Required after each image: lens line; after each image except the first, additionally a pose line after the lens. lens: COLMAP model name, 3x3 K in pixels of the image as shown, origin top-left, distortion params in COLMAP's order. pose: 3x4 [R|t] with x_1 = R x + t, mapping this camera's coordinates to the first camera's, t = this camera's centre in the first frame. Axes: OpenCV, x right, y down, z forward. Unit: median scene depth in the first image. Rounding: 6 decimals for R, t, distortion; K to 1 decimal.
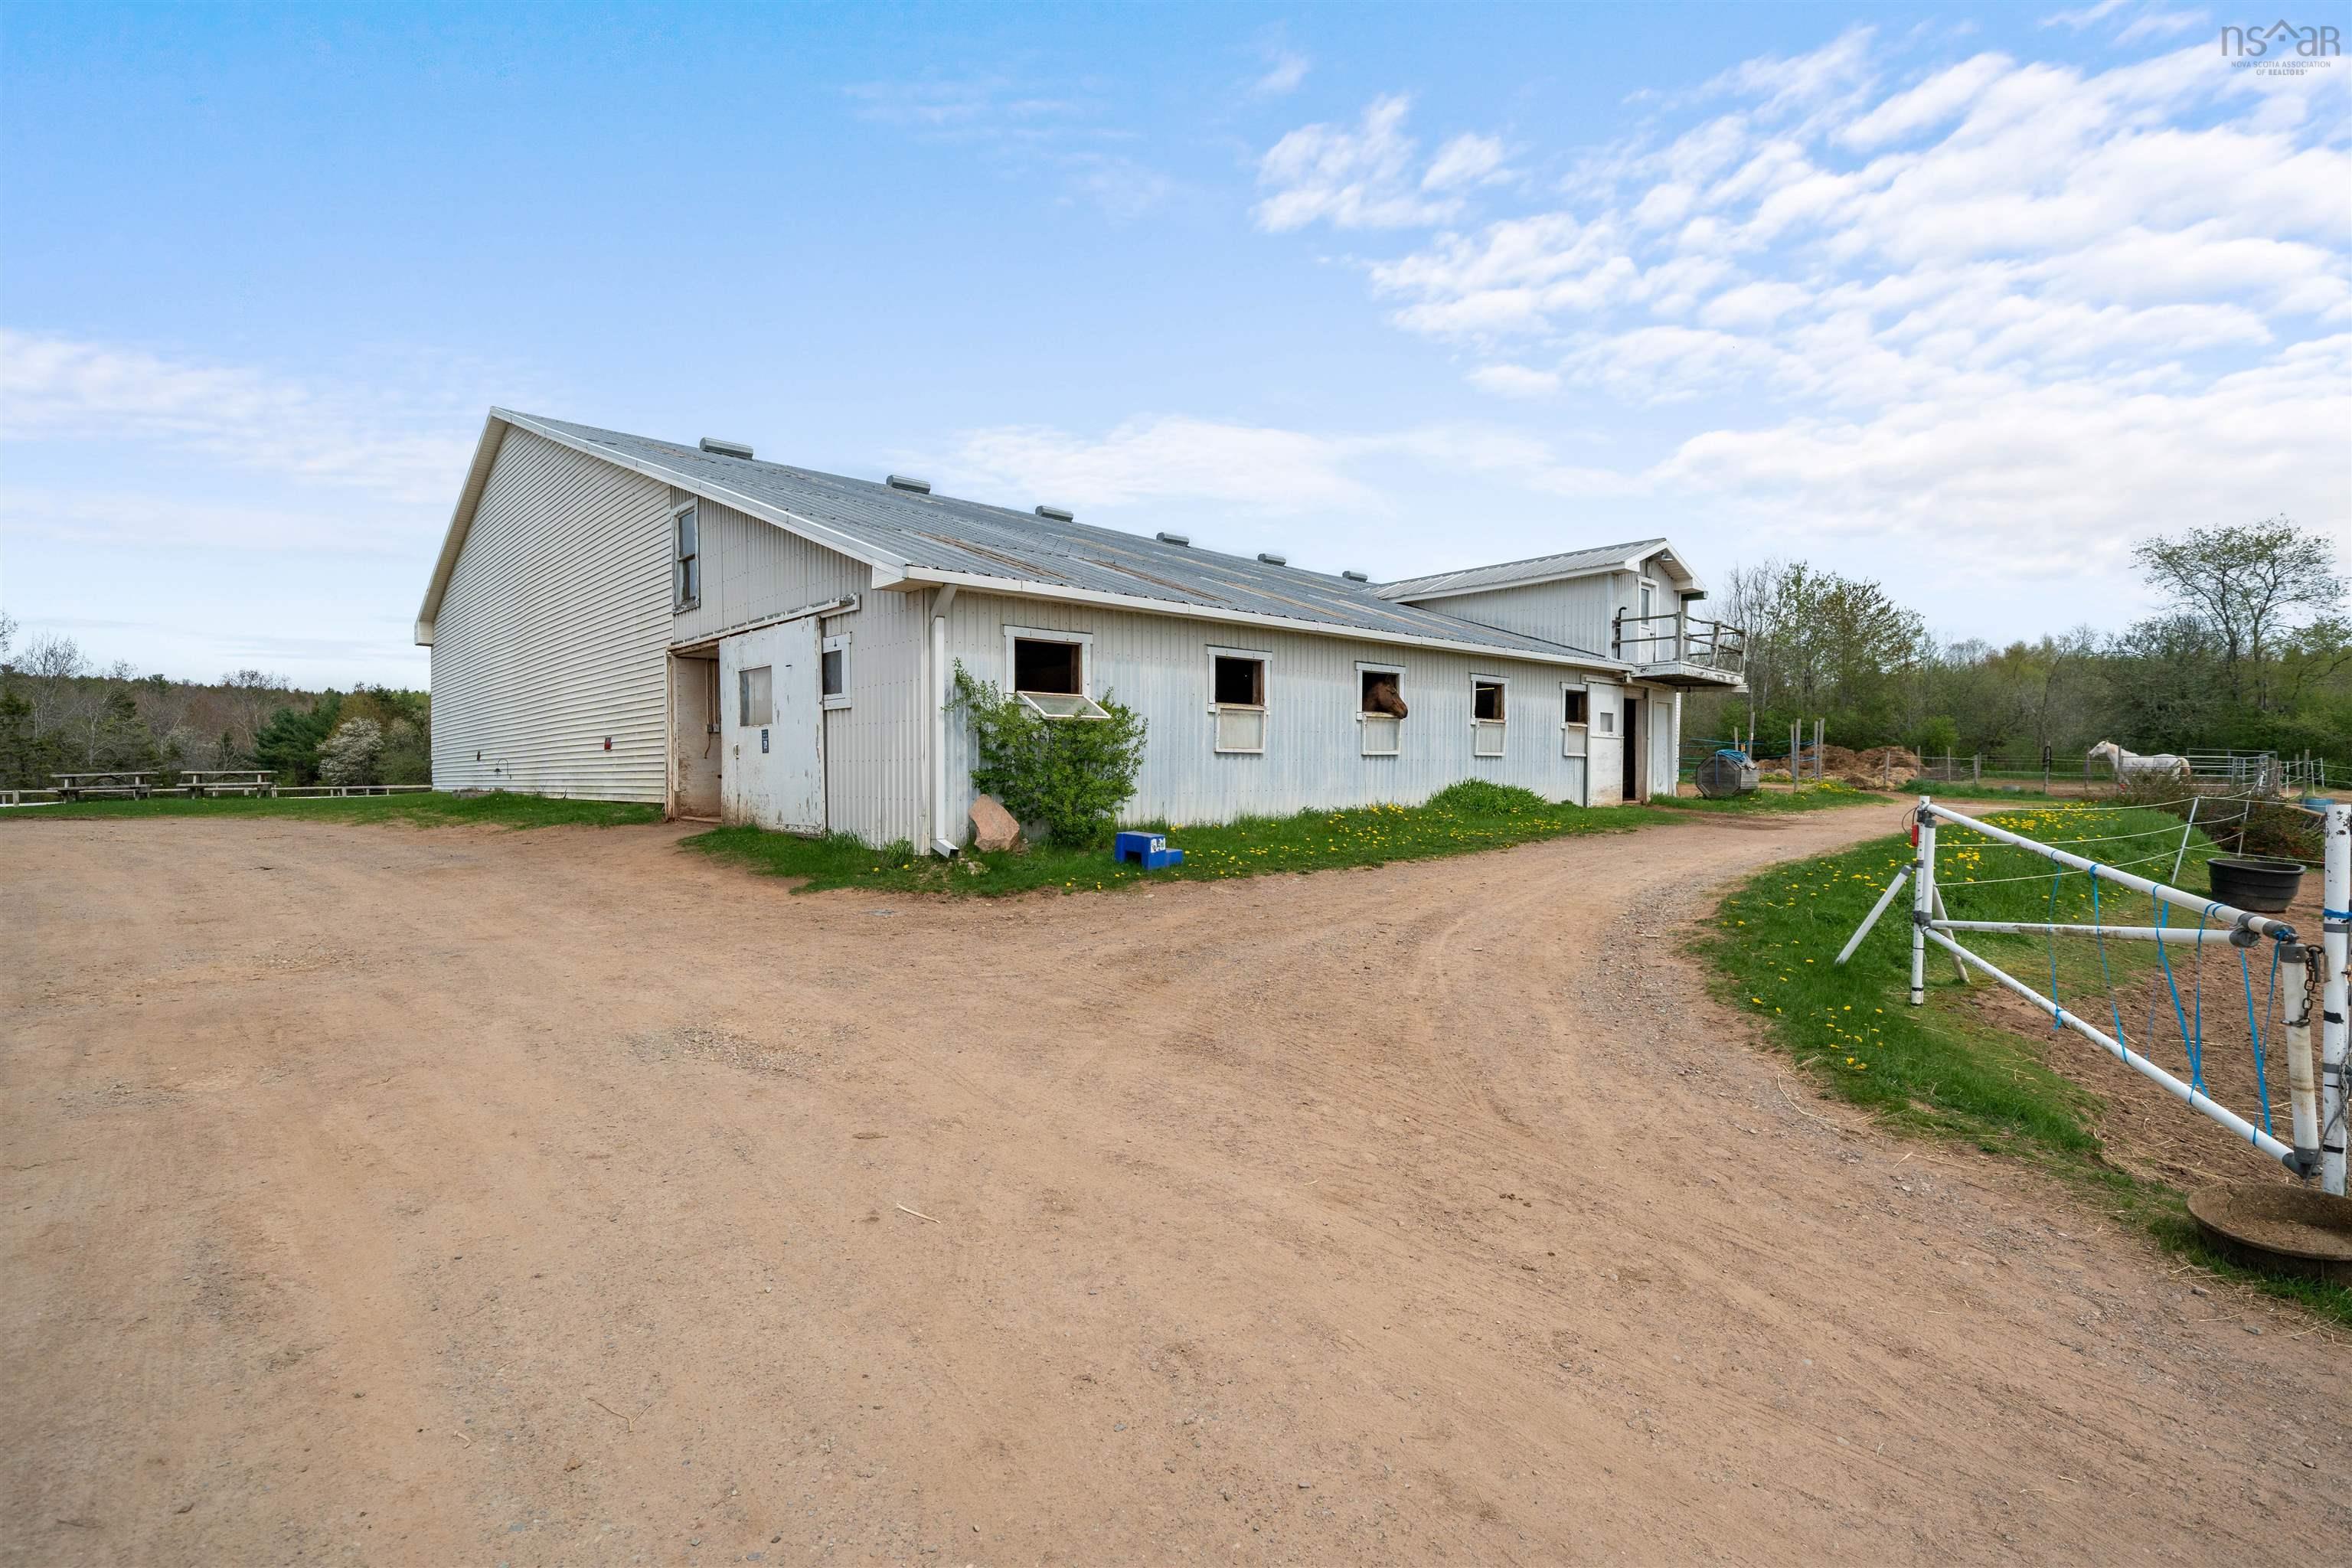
lens RADIAL K [[1076.9, 0, 1177.2], [0, 1076.9, 786.1], [0, 0, 1]] dist [-0.005781, -0.000676]
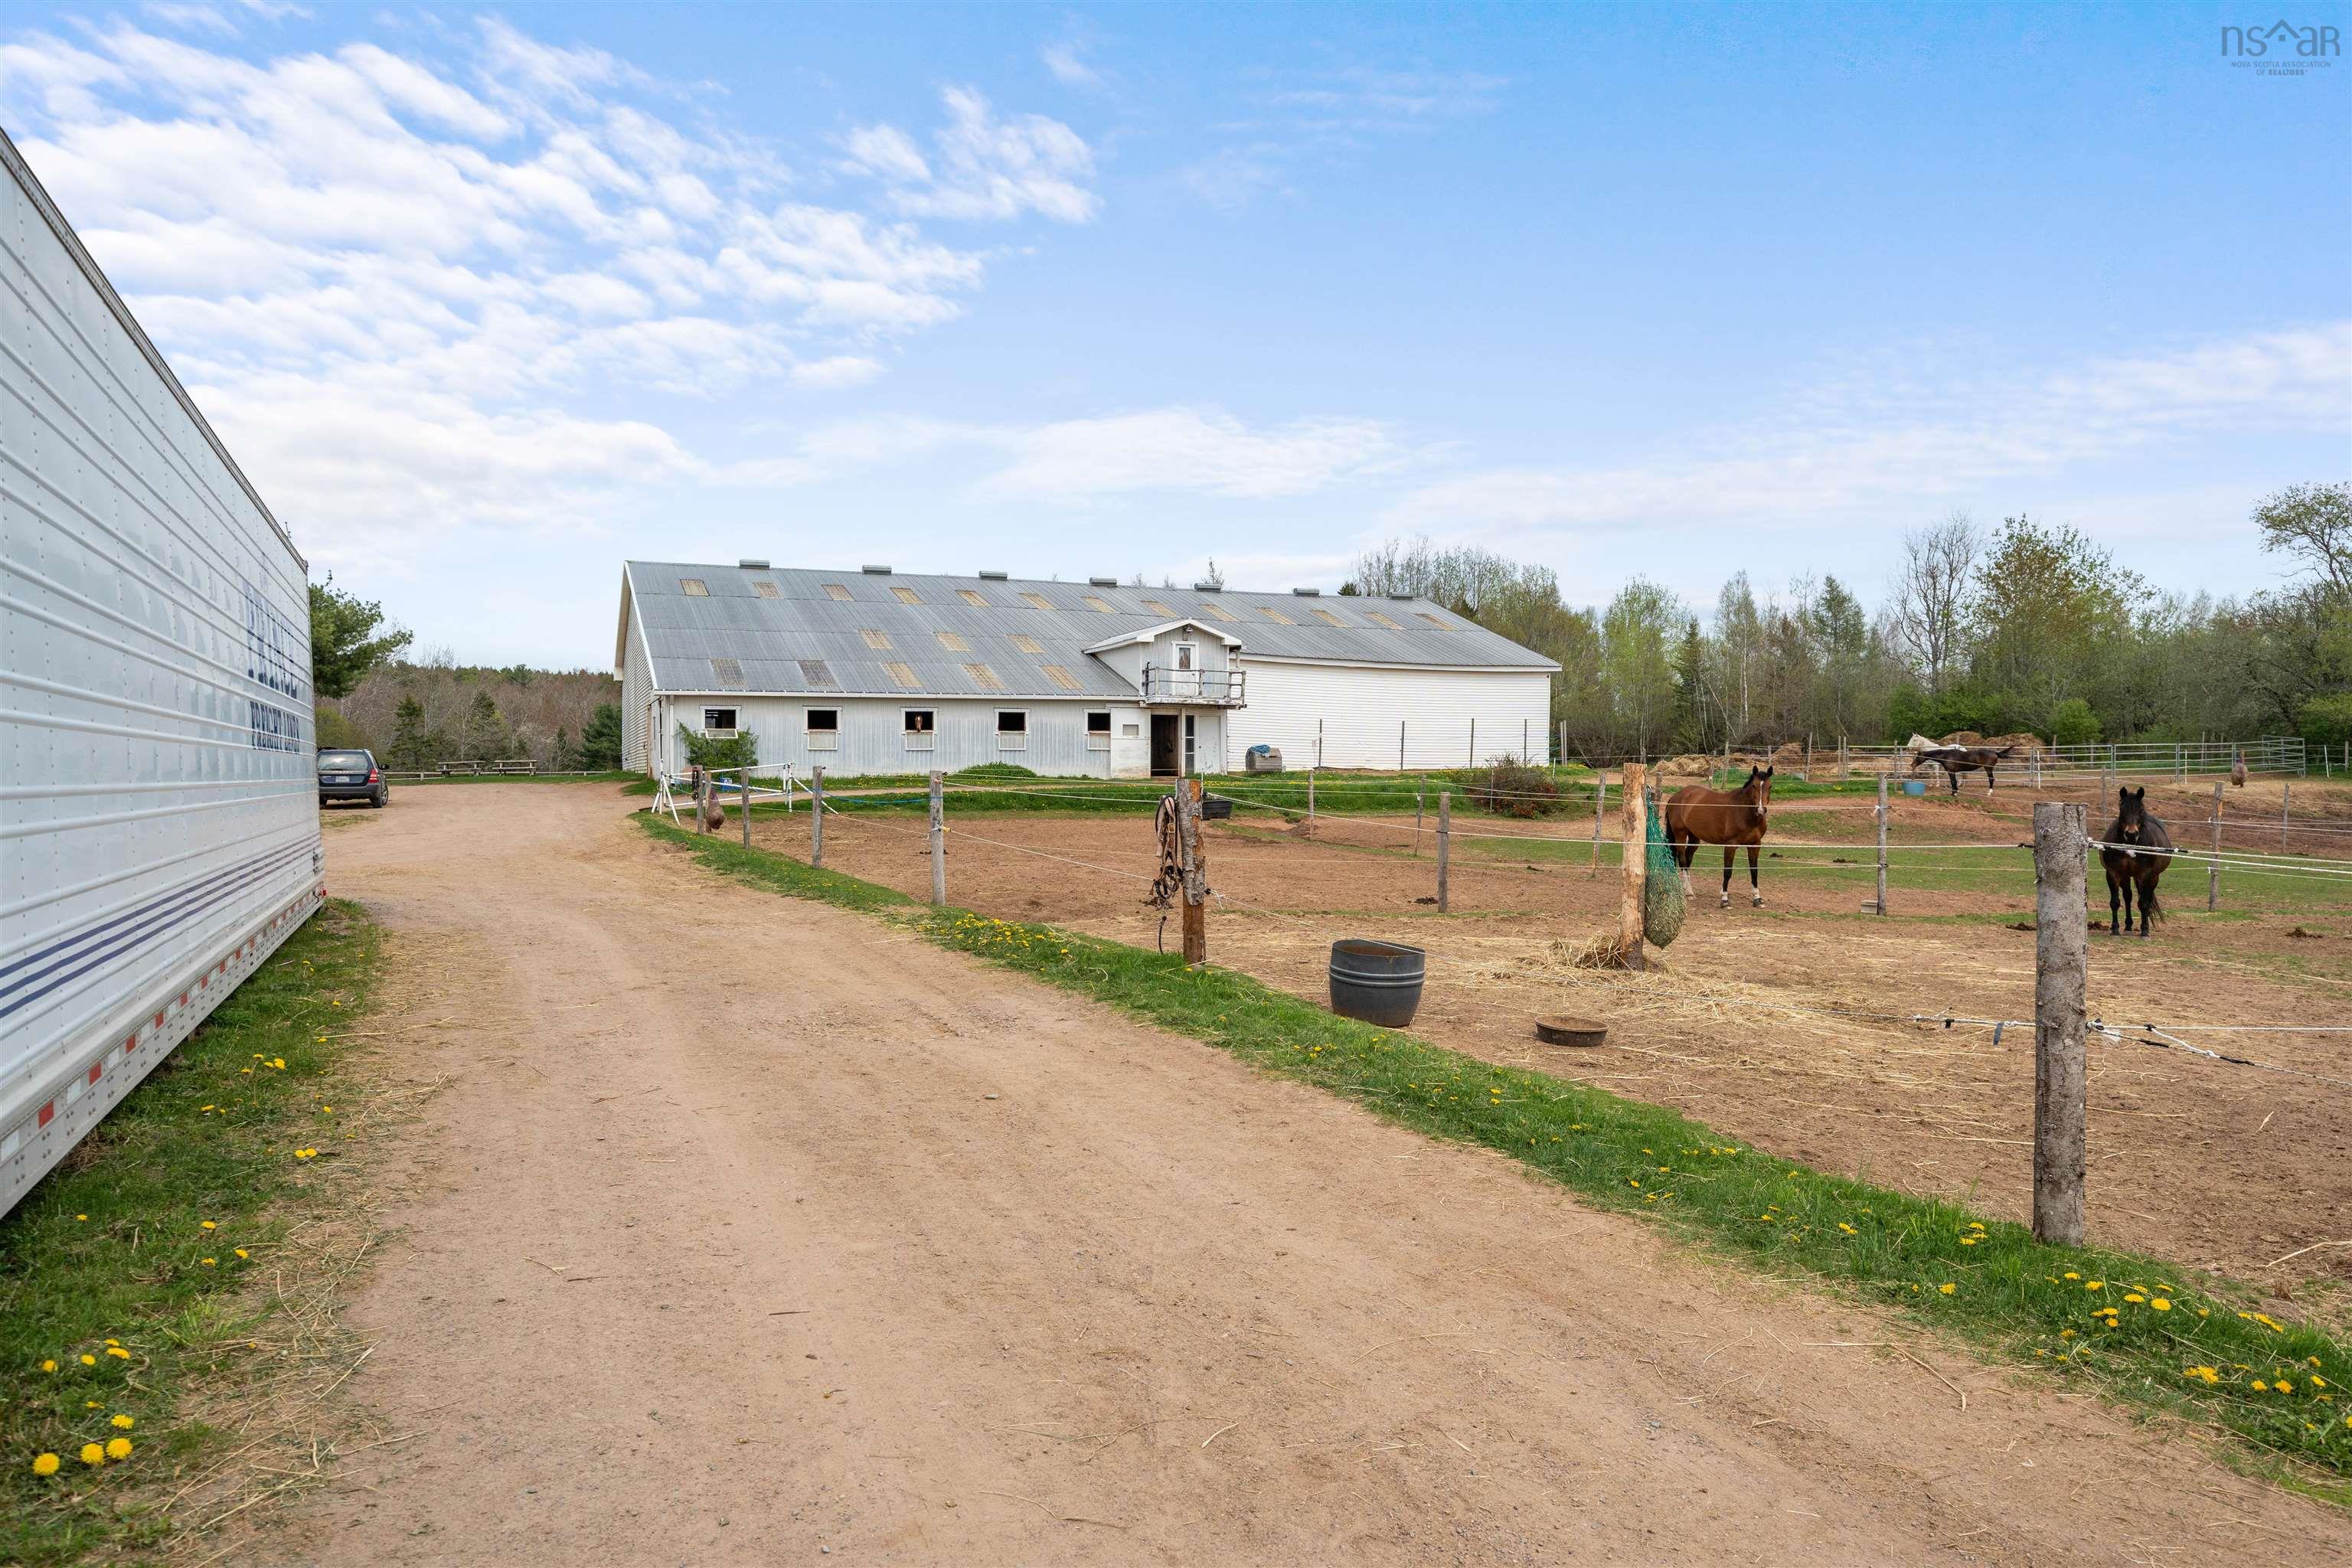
lens RADIAL K [[1630.2, 0, 1175.6], [0, 1630.2, 781.5], [0, 0, 1]] dist [0.004892, 0.001107]
pose [[0.927245, 0.004186, -0.374433, 1.413092], [-0.006527, 0.999966, -0.004984, 0.034731], [0.374399, 0.007065, 0.927241, -1.359939]]
